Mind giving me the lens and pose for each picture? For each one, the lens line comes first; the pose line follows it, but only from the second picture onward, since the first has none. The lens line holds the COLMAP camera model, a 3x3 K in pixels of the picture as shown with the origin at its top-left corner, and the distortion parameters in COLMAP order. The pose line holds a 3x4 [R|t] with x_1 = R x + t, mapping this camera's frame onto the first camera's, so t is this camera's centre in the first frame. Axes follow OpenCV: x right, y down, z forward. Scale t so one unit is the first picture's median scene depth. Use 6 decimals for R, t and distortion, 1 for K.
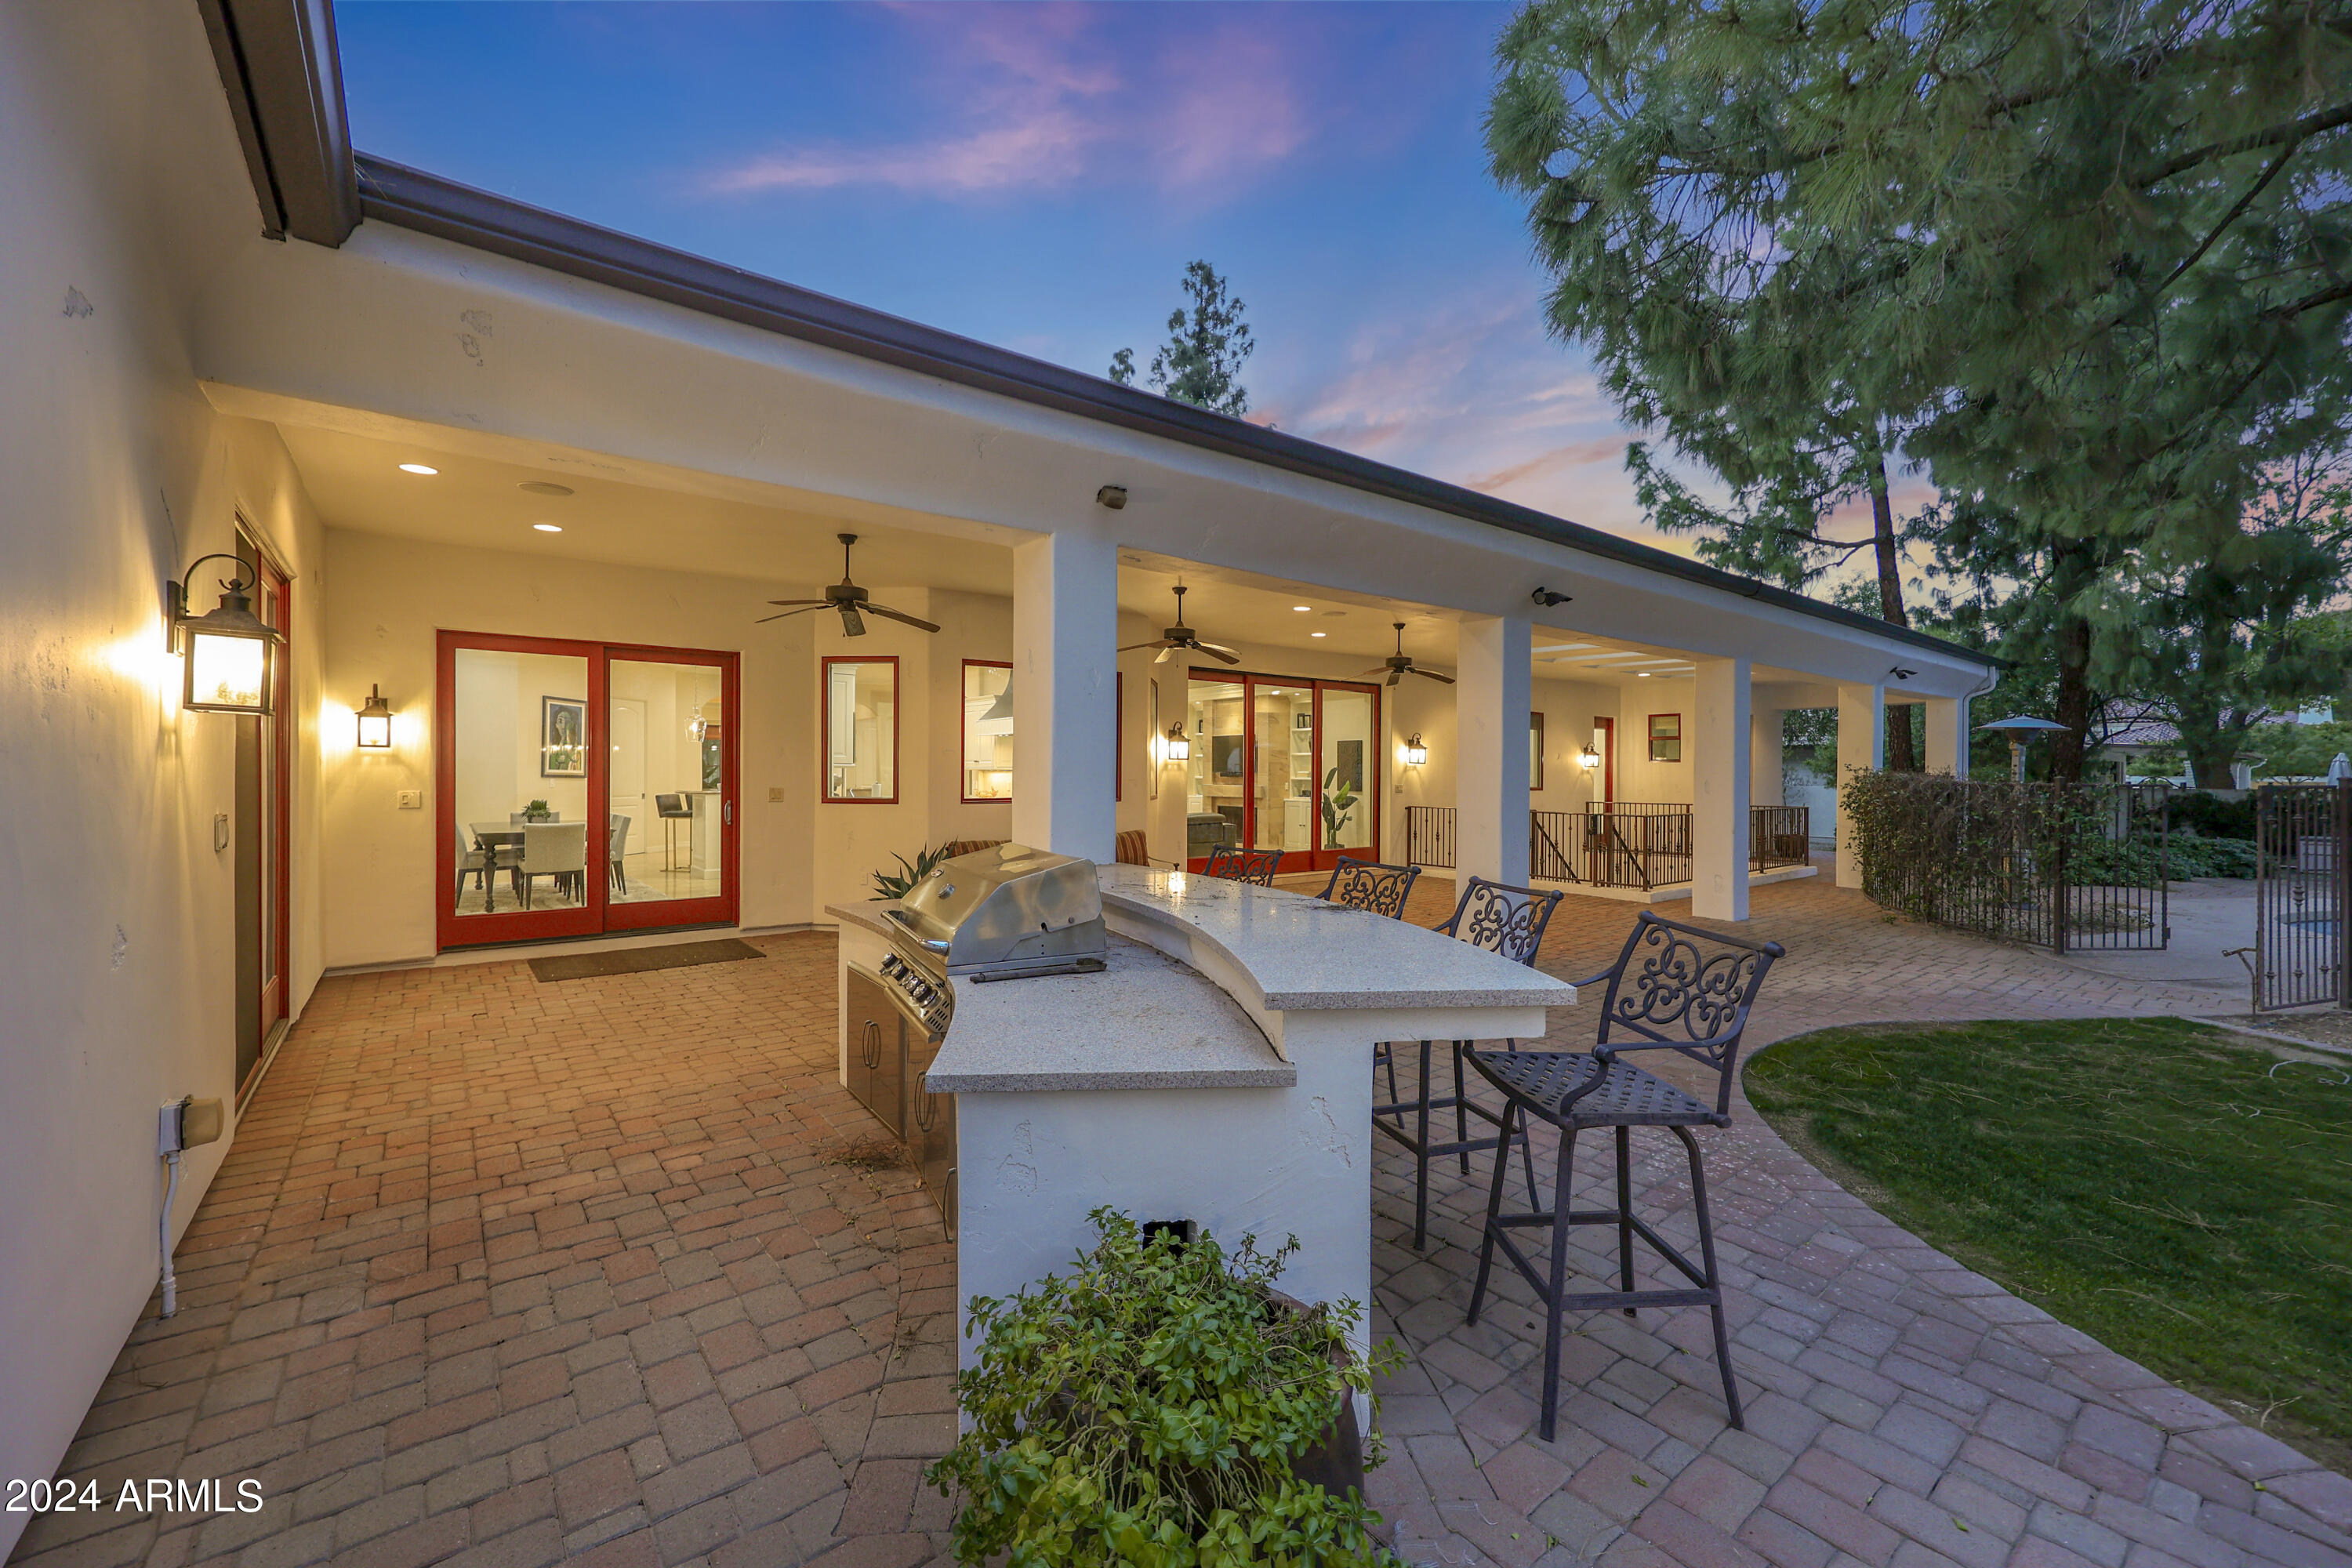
lens RADIAL K [[926.0, 0, 1176.0], [0, 926.0, 784.0], [0, 0, 1]] dist [-0.000472, -0.000148]
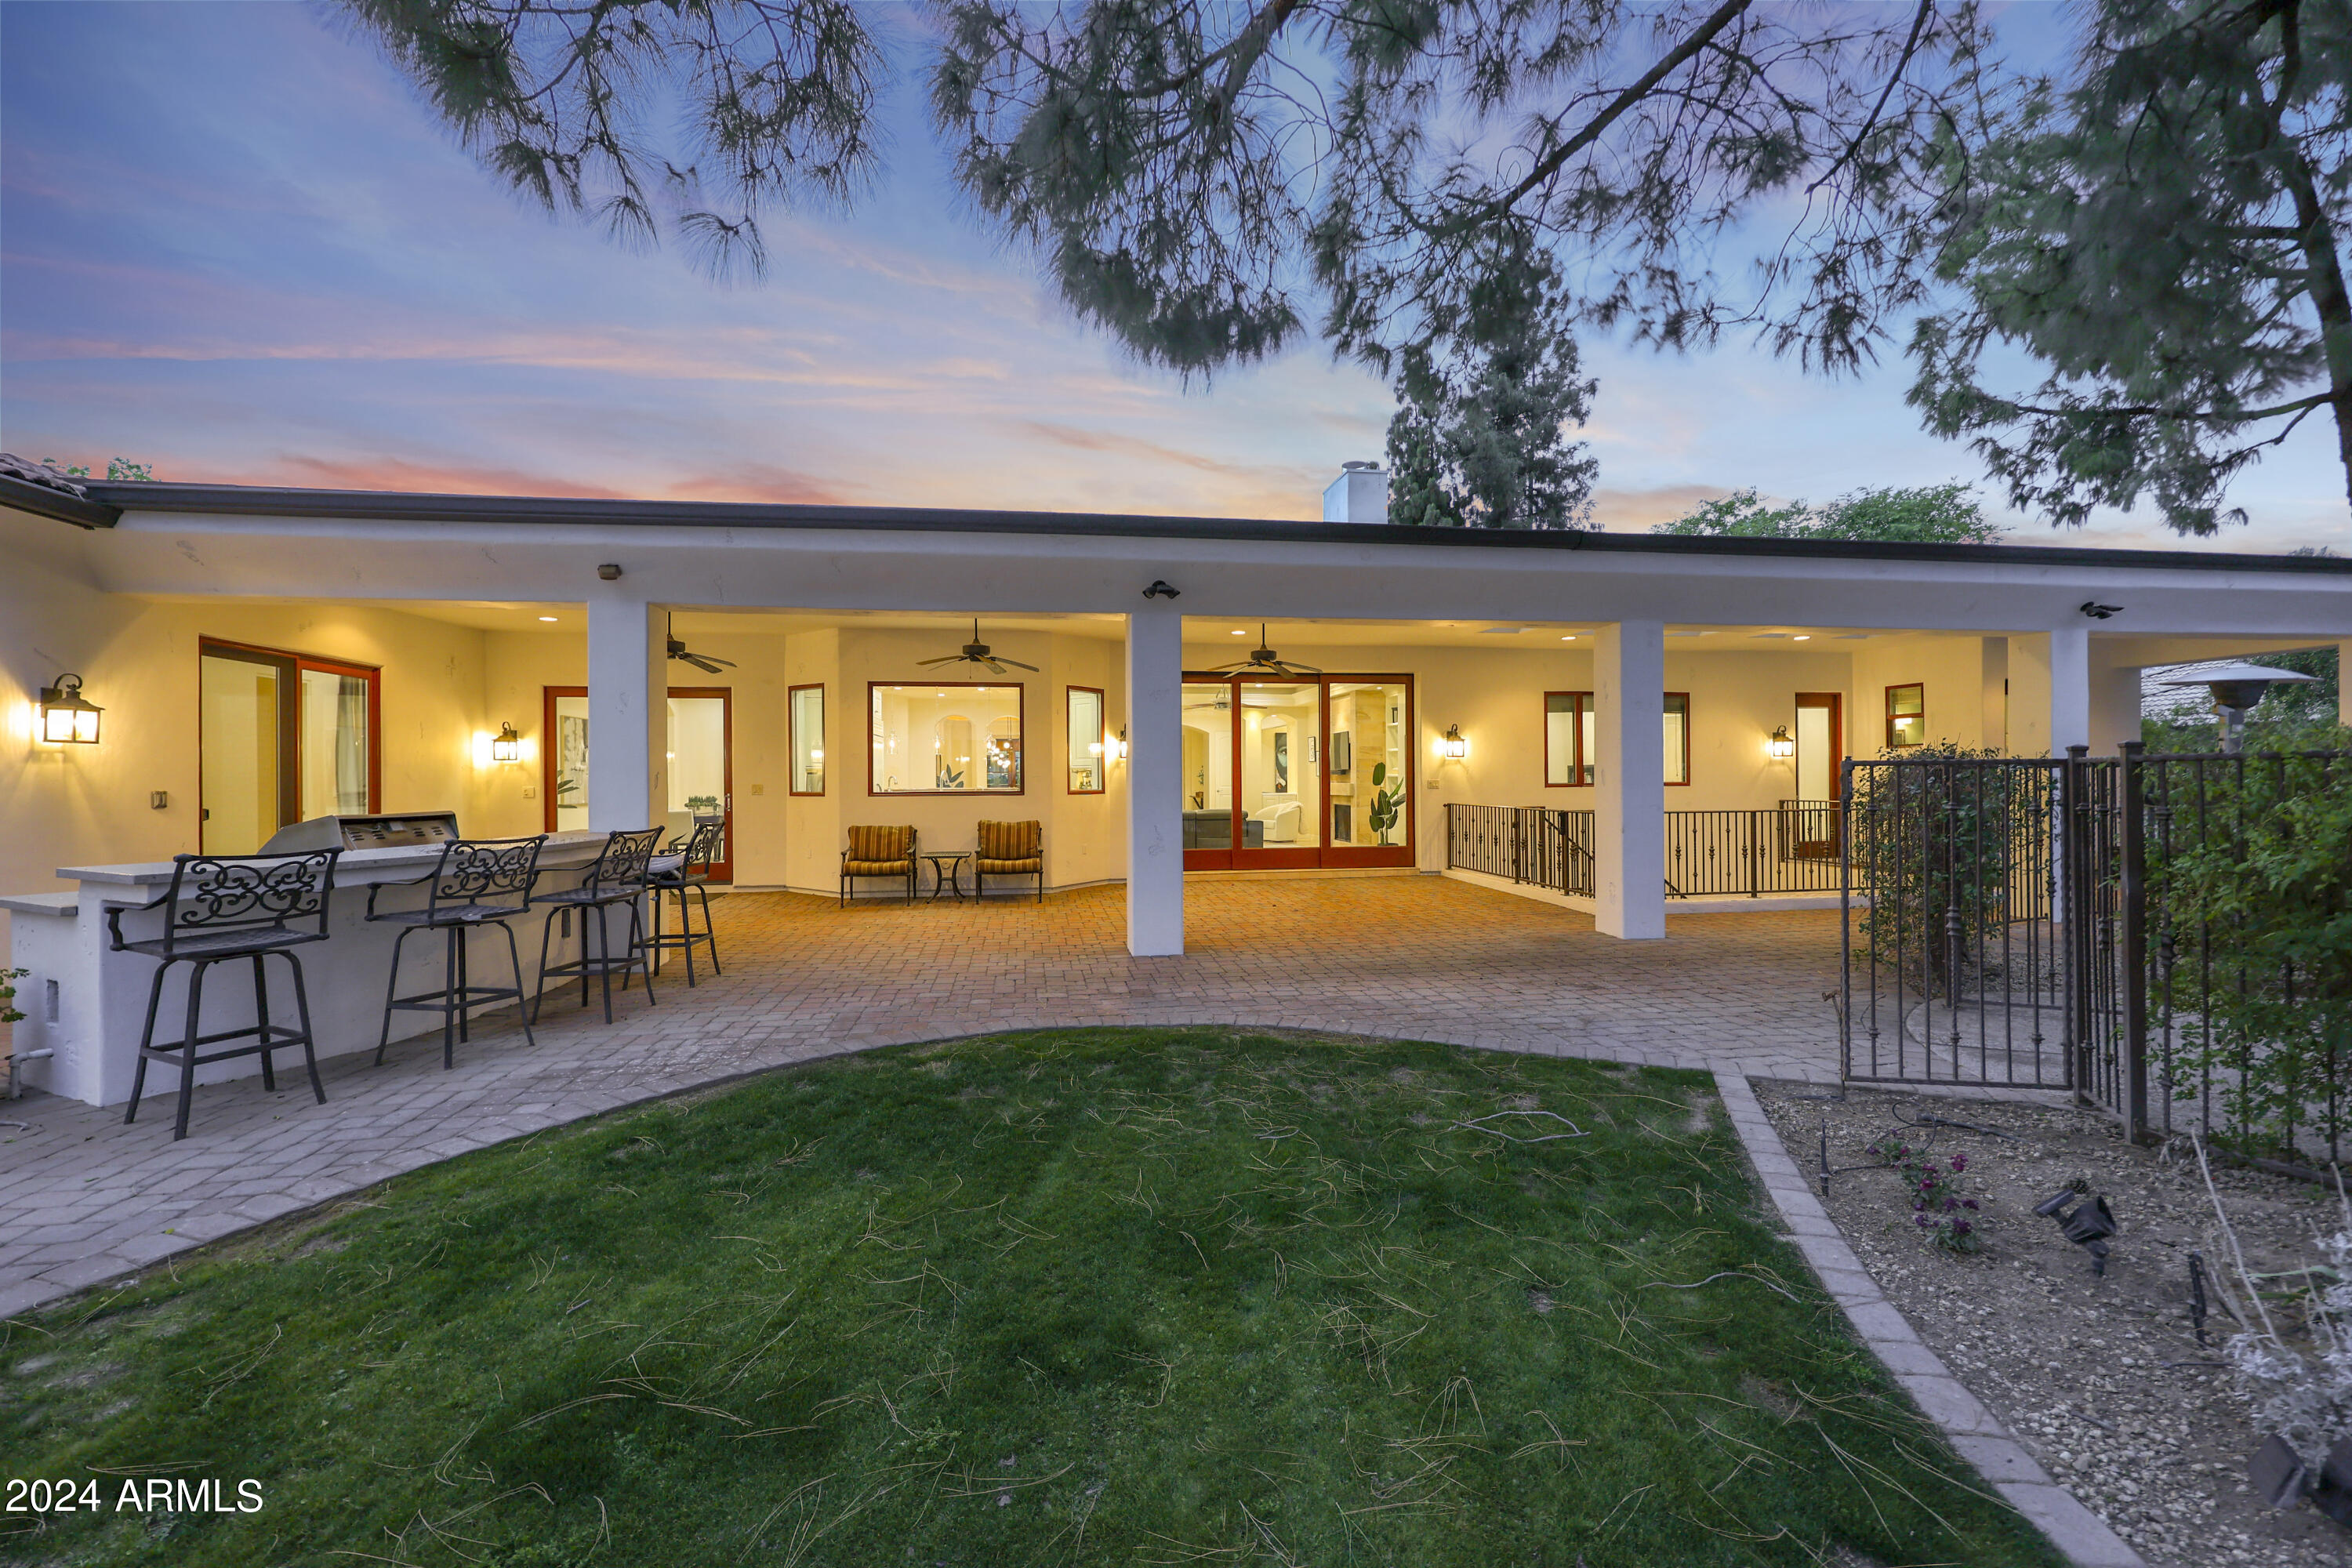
lens RADIAL K [[926.0, 0, 1176.0], [0, 926.0, 784.0], [0, 0, 1]] dist [-0.000472, -0.000148]
pose [[0.871899, -0.009897, -0.489586, 0.514931], [0.005988, 0.999936, -0.009550, 0.013230], [0.489649, 0.005395, 0.871903, 0.071541]]
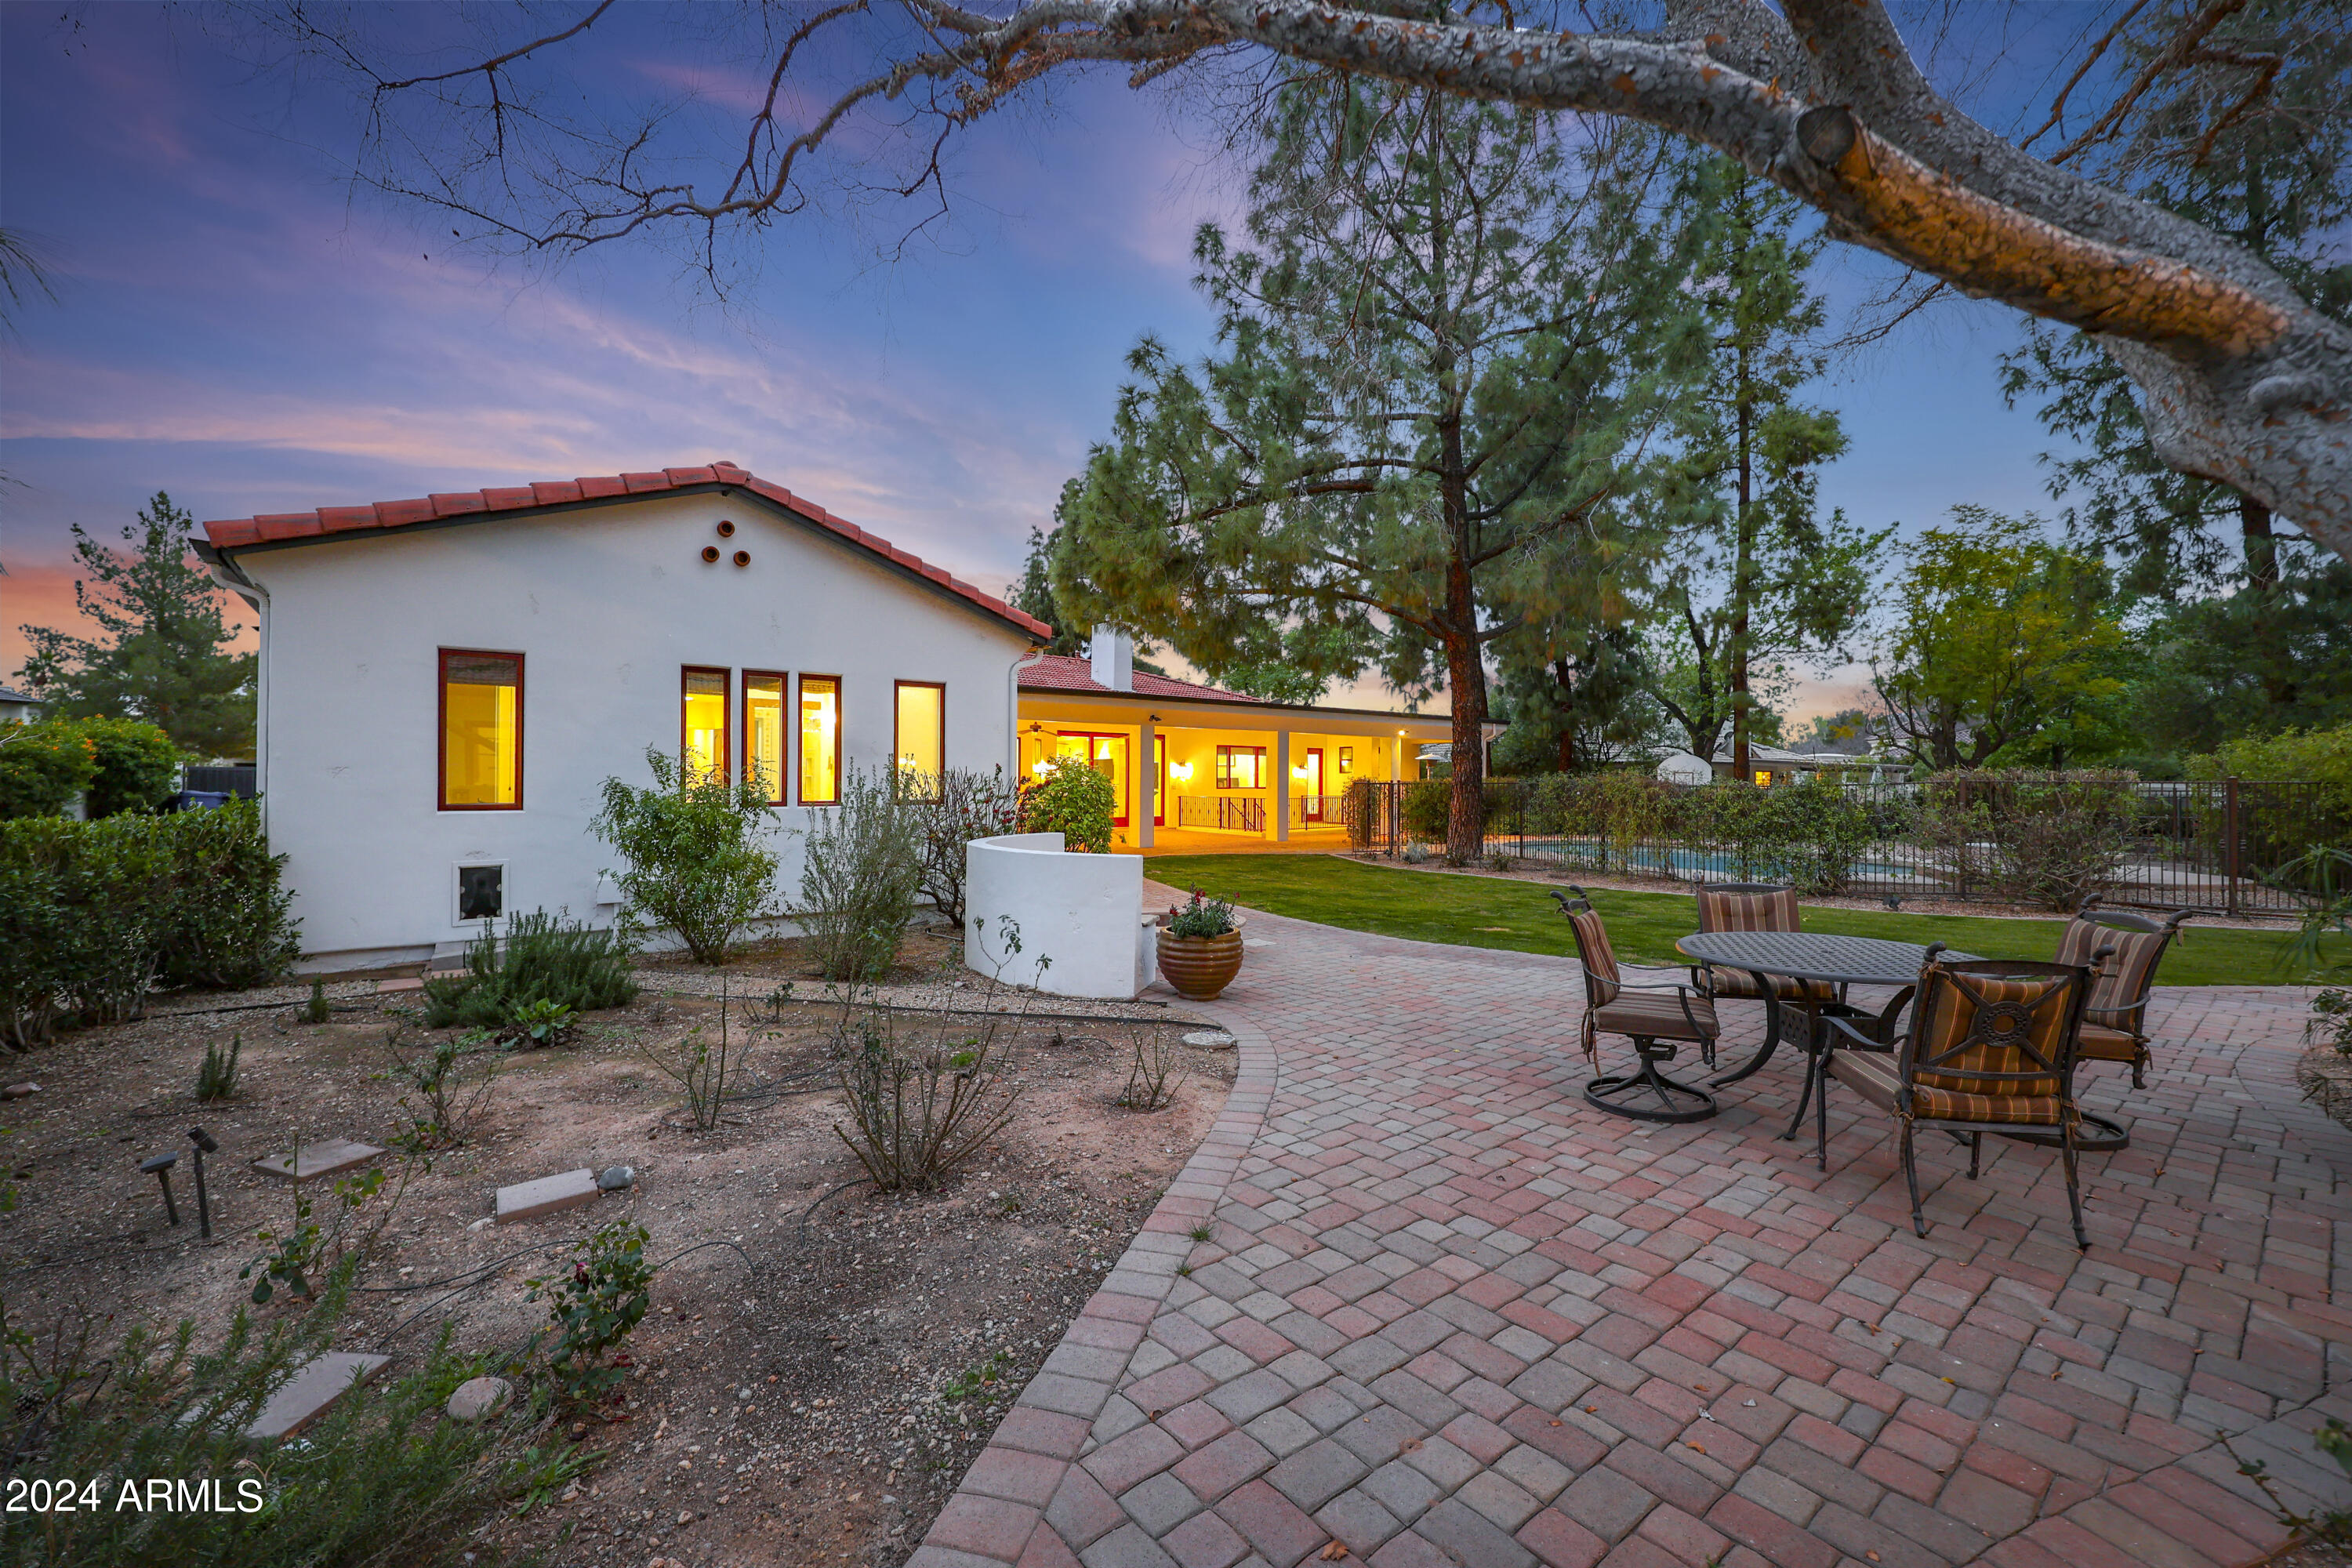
lens RADIAL K [[926.0, 0, 1176.0], [0, 926.0, 784.0], [0, 0, 1]] dist [-0.000472, -0.000148]
pose [[0.999937, 0.008543, 0.007273, 0.253024], [-0.008496, 0.999943, -0.006494, 0.015491], [-0.007328, 0.006431, 0.999952, -1.077043]]
